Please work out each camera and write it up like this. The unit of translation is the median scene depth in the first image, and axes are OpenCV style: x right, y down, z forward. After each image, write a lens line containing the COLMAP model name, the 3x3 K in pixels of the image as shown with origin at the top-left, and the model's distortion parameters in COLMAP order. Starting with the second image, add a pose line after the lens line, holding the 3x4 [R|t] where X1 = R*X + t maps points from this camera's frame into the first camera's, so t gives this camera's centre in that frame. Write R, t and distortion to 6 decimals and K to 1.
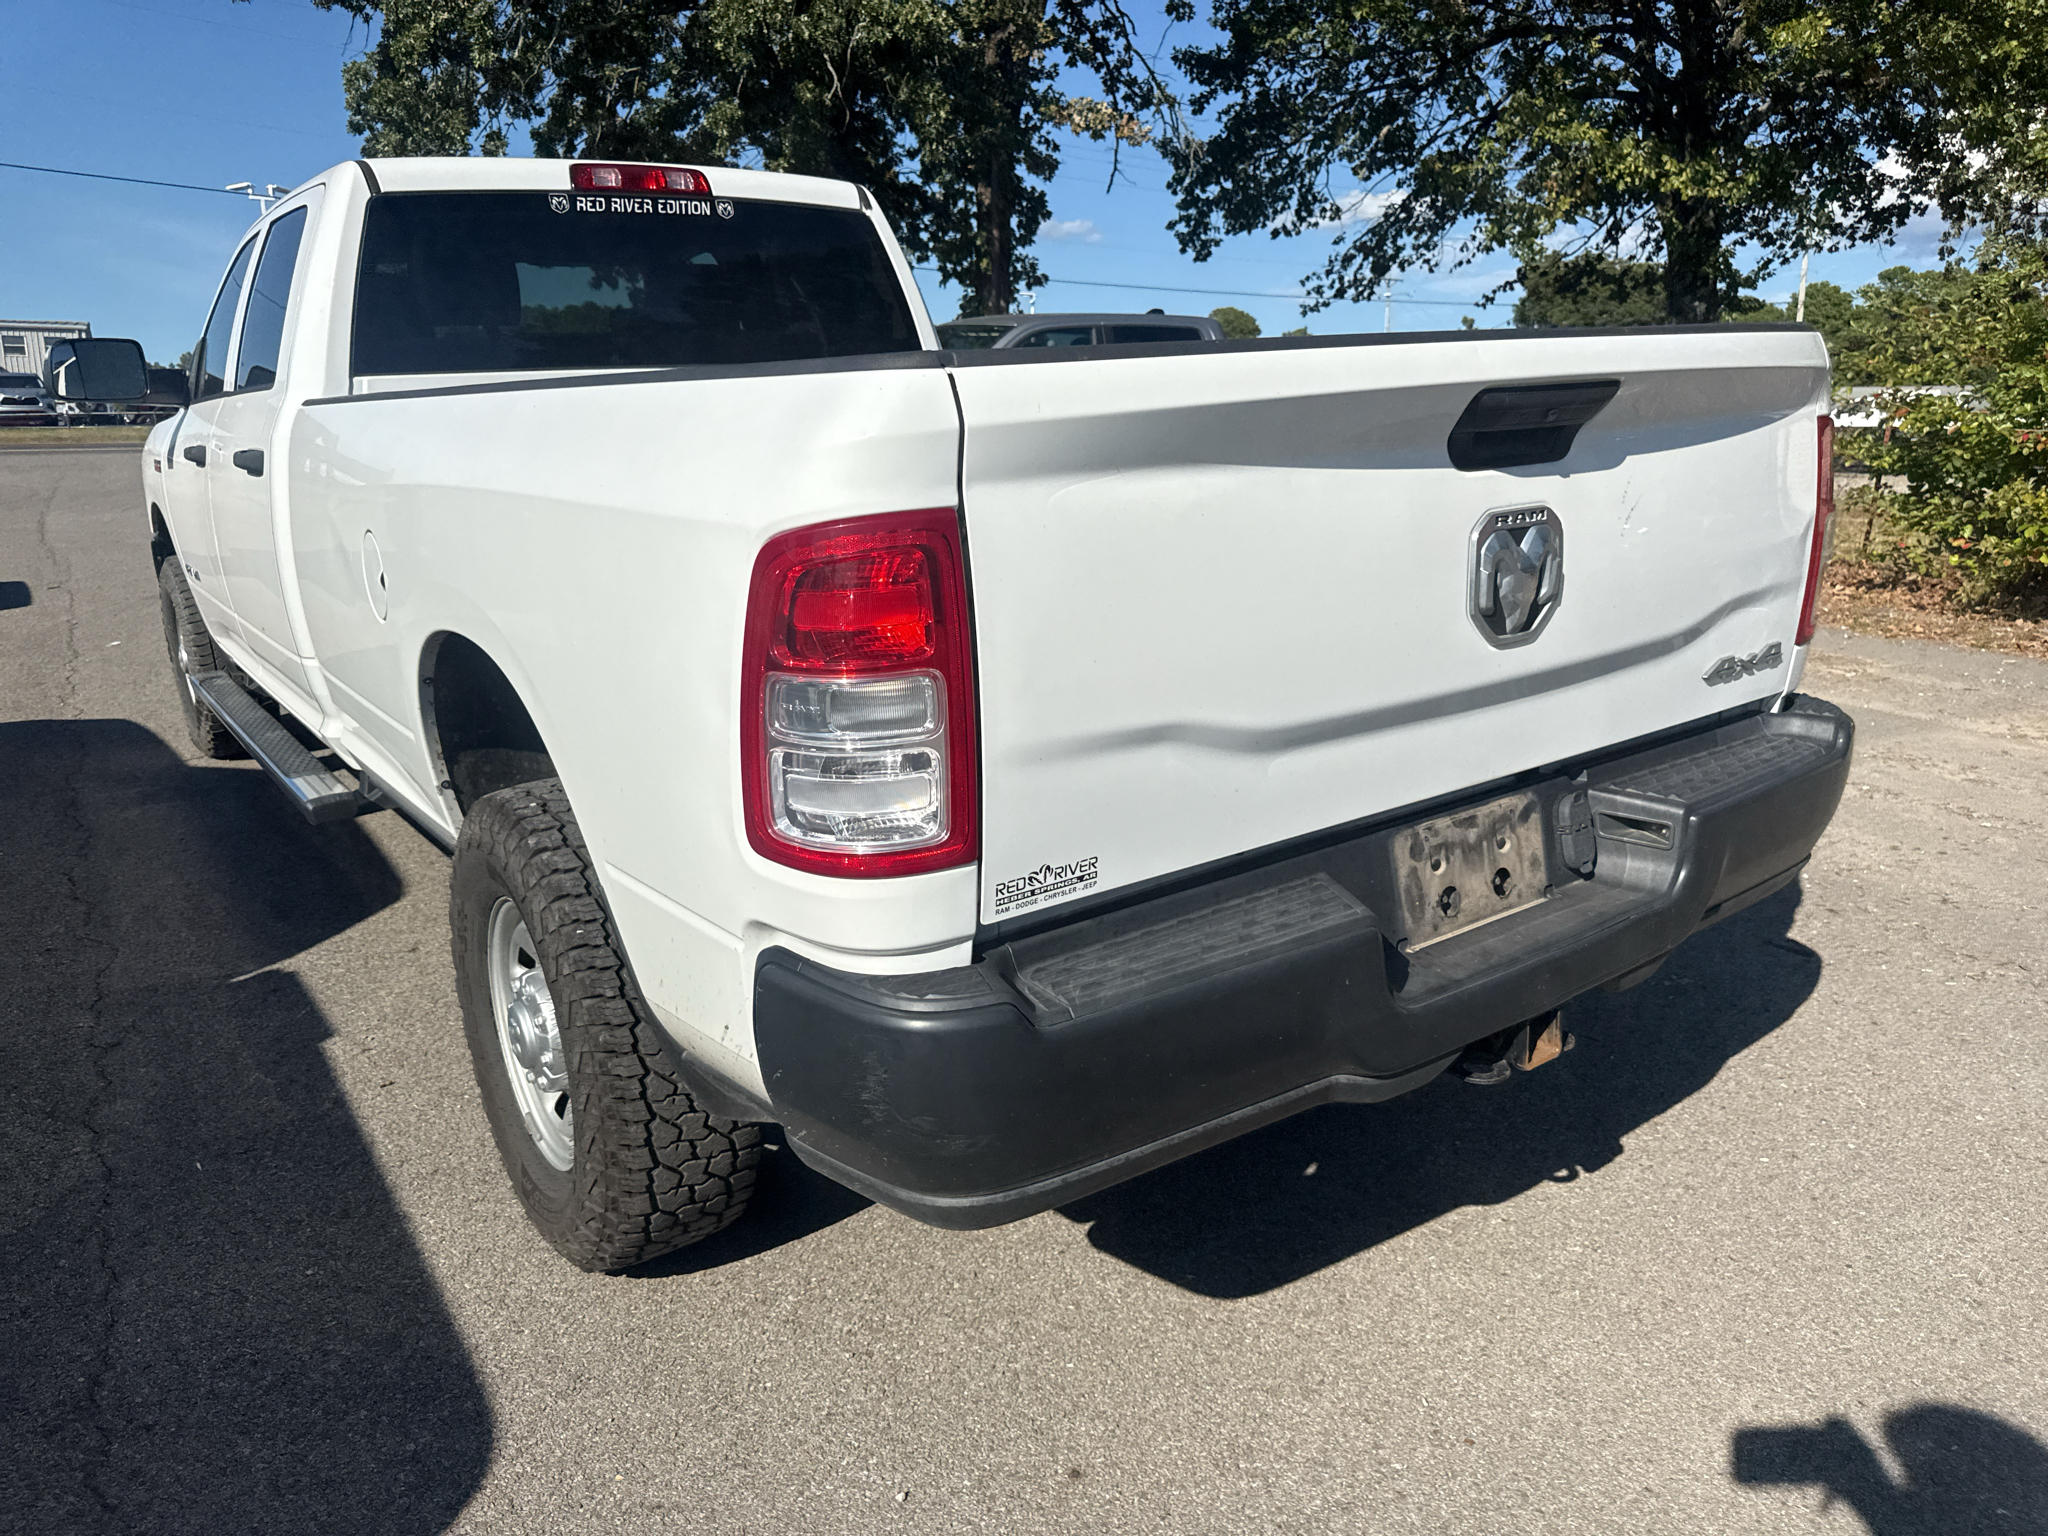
lens RADIAL K [[1470.7, 0, 1024.0], [0, 1470.7, 768.0], [0, 0, 1]] dist [-0.002275, 0.001460]
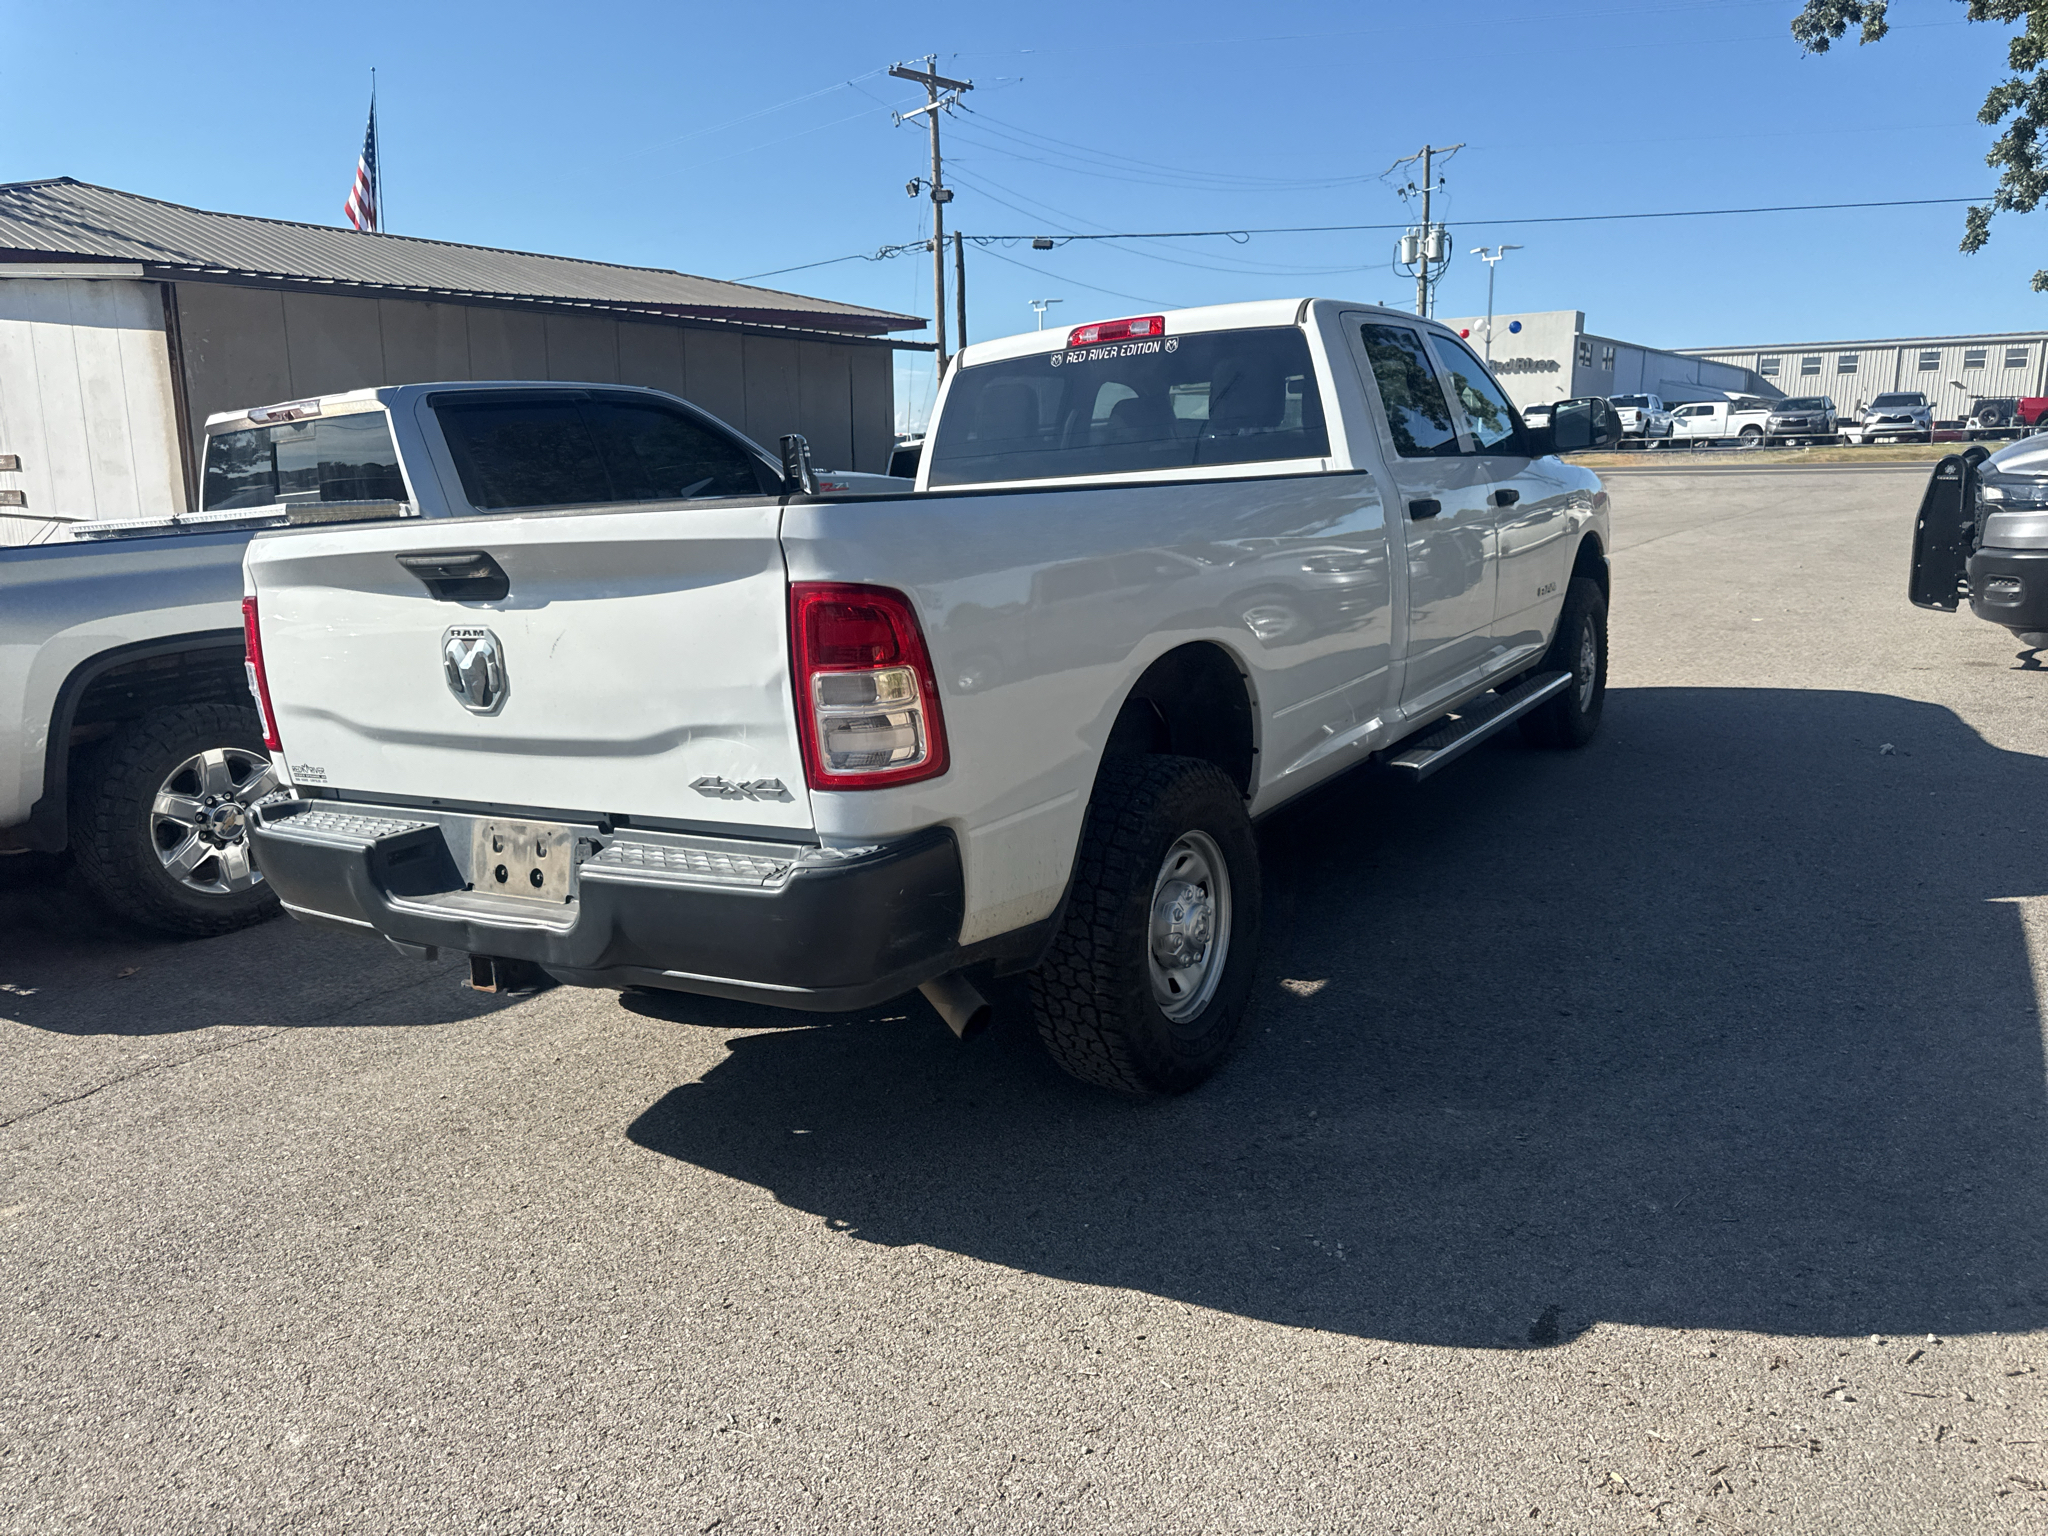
lens RADIAL K [[1452.3, 0, 1024.0], [0, 1452.3, 768.0], [0, 0, 1]] dist [0.020038, -0.000299]
pose [[0.360806, 0.185995, -0.913906, 1.371863], [-0.188284, 0.974262, 0.123945, -0.229598], [0.913437, 0.127354, 0.386540, 0.652807]]
